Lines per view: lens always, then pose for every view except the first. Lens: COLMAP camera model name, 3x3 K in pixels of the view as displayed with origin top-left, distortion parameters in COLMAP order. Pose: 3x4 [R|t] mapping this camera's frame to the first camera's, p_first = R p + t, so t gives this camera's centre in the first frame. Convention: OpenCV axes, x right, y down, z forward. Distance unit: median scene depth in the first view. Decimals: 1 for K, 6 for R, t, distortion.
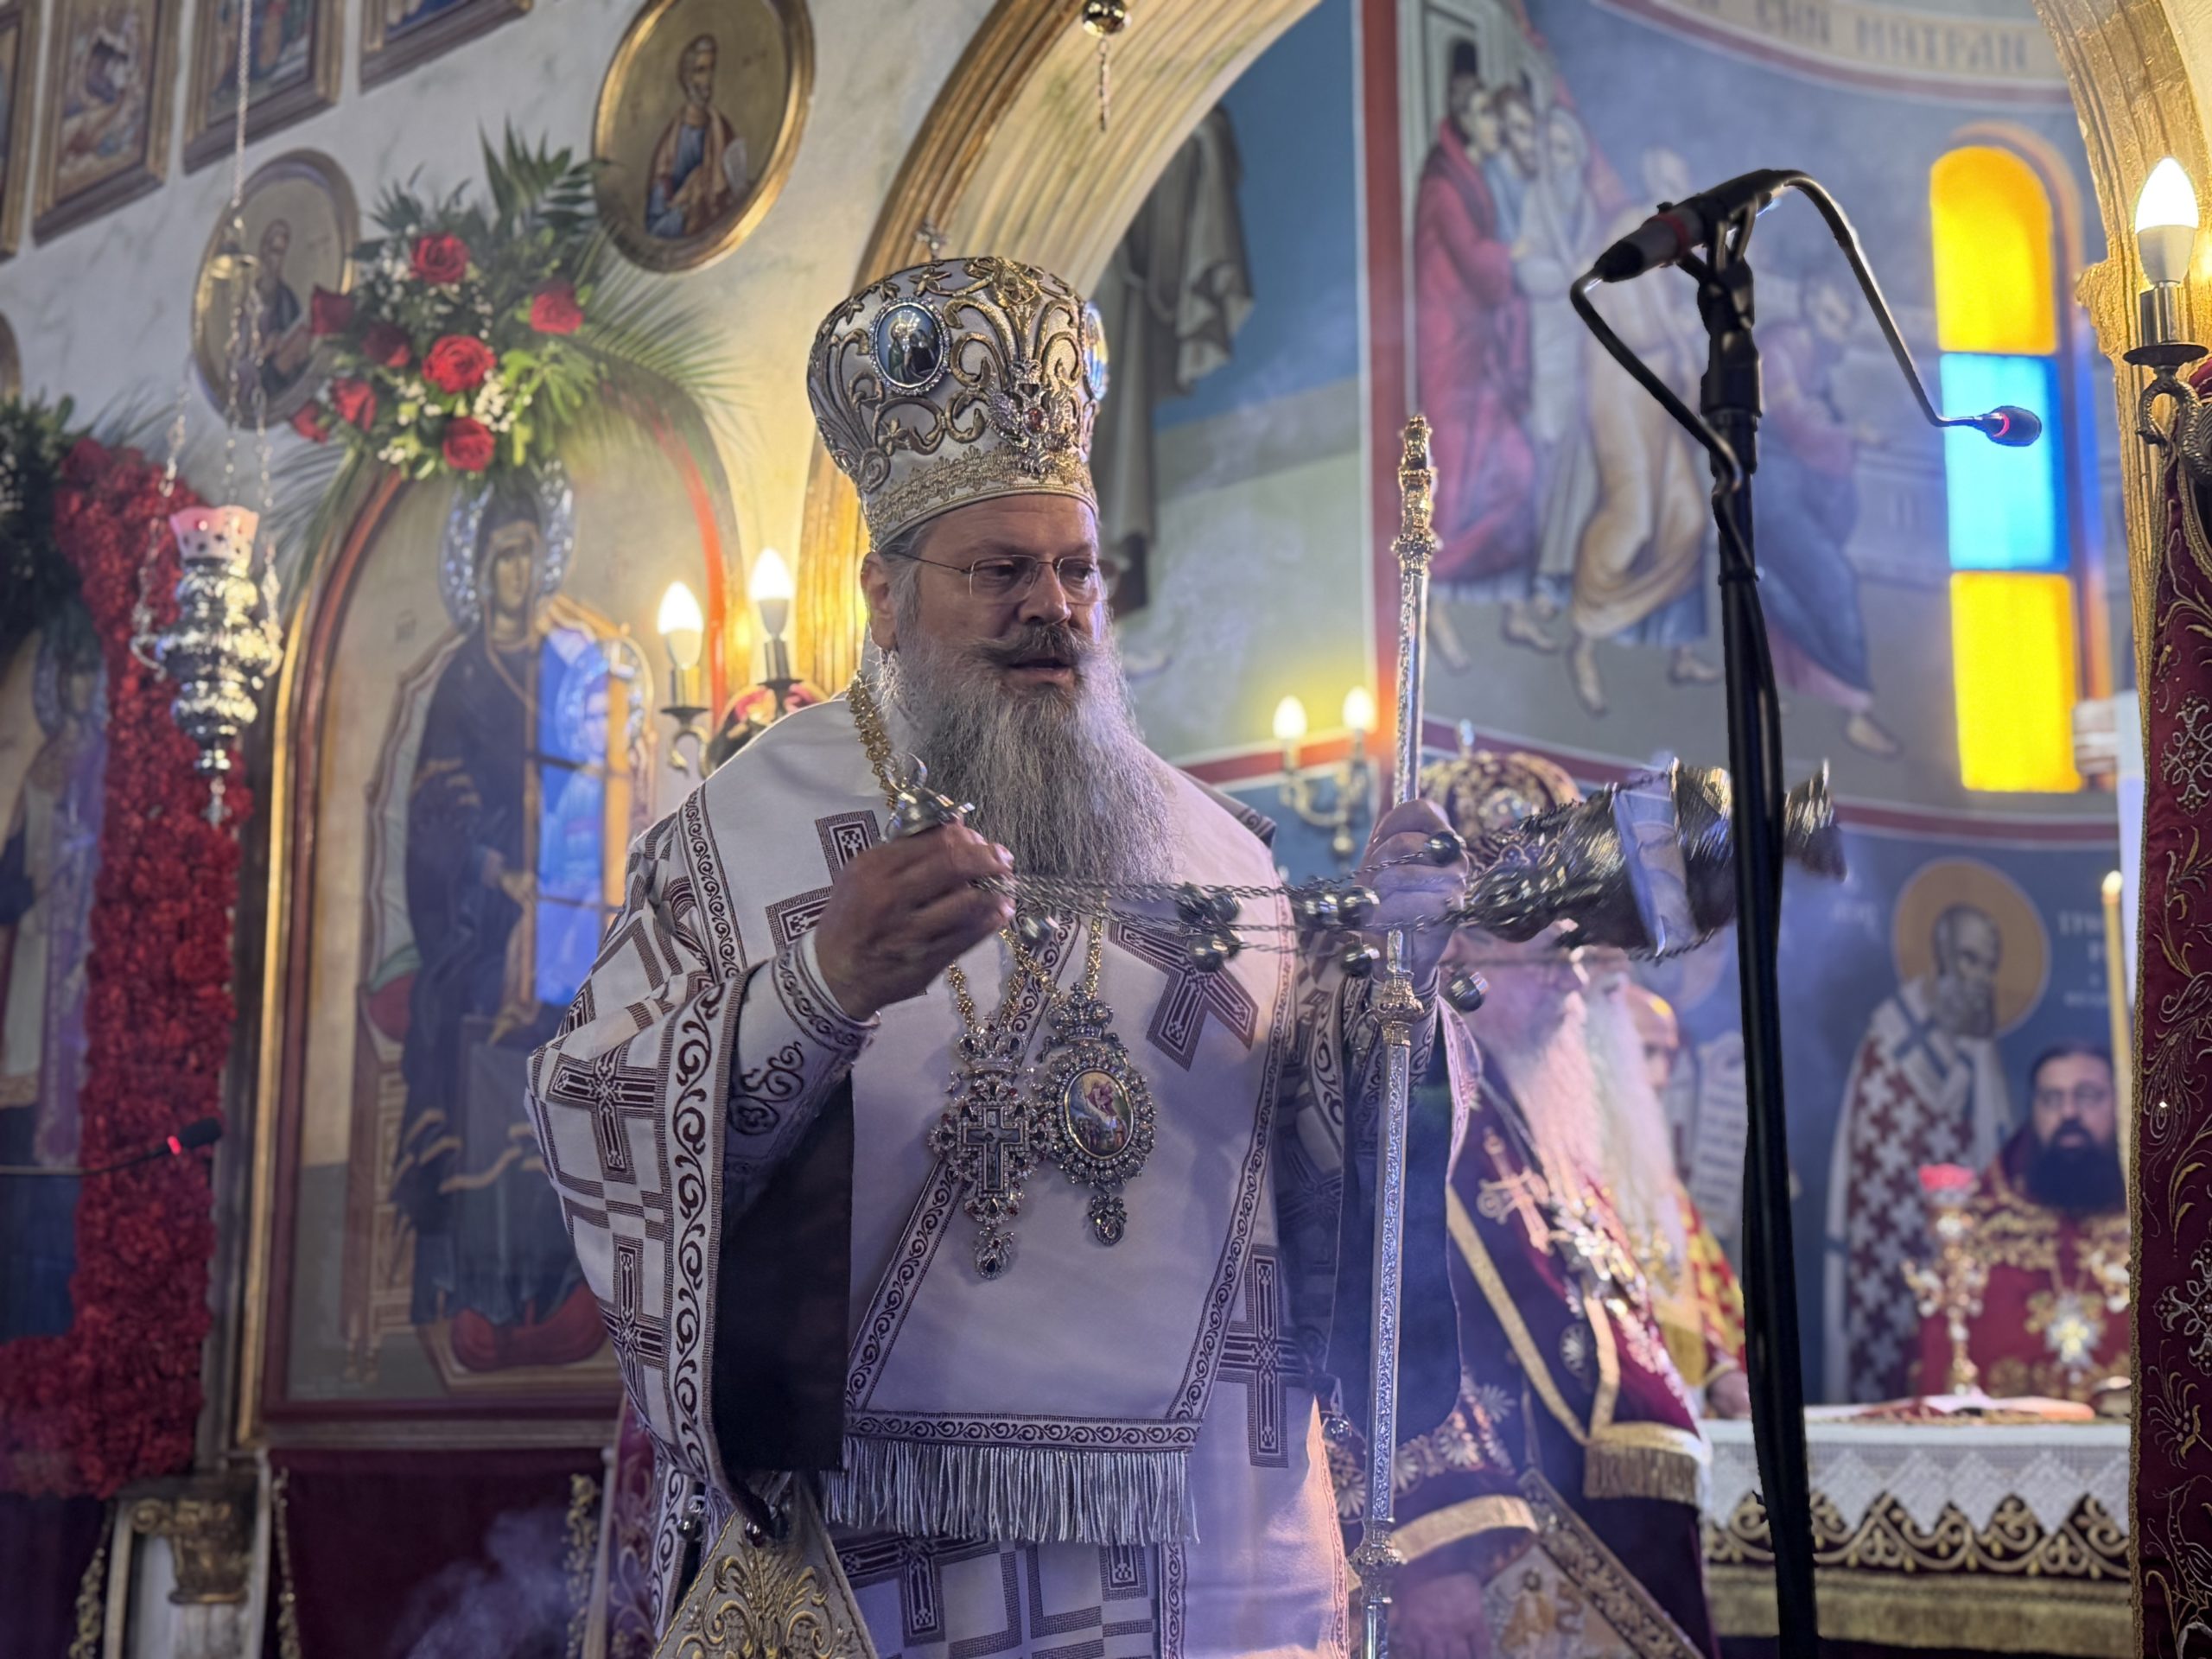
lens RADIAL K [[2758.9, 0, 1092.0], [0, 2758.9, 842.3], [0, 0, 1]] dist [0.197443, -0.455913]
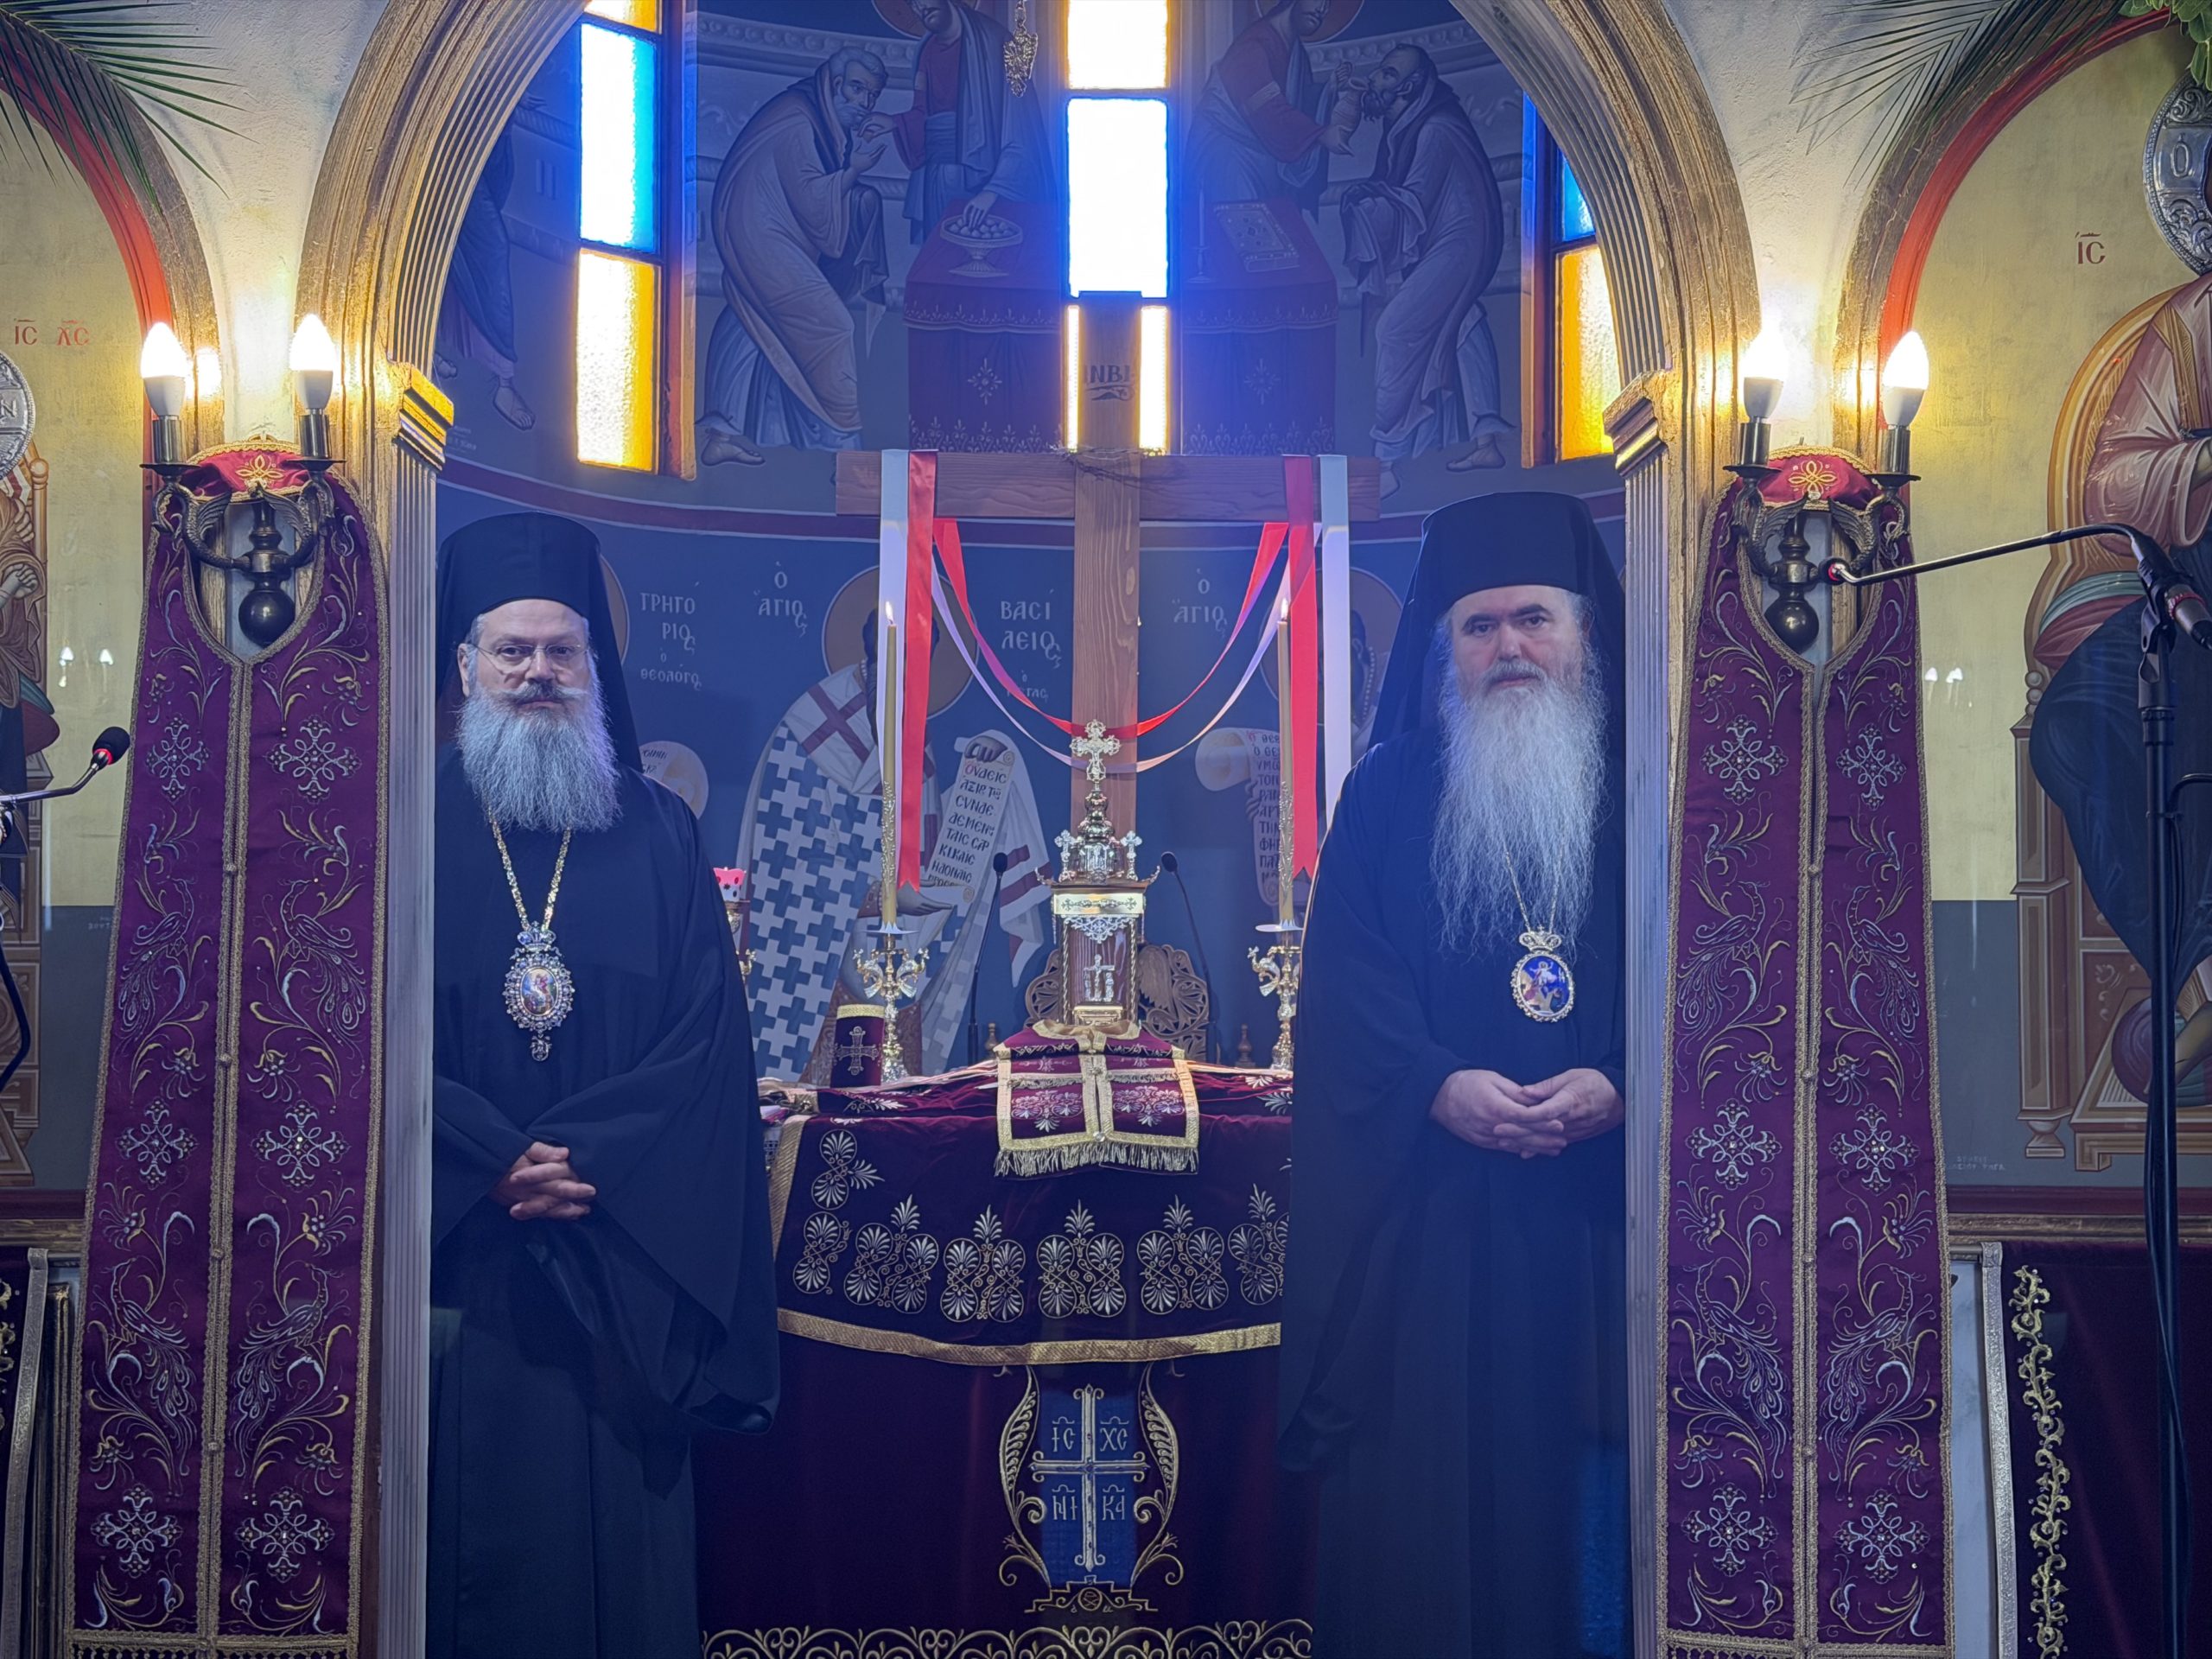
lens RADIAL K [[3044.5, 0, 1050.6], [0, 3044.5, 836.0], [0, 0, 1]] dist [0.132990, -0.075329]
pose [[0.766272, 0.024883, 0.642035, -0.508694], [-0.131687, 0.984119, 0.119029, -0.076893], [-0.628877, -0.175756, 0.757379, 0.020201]]
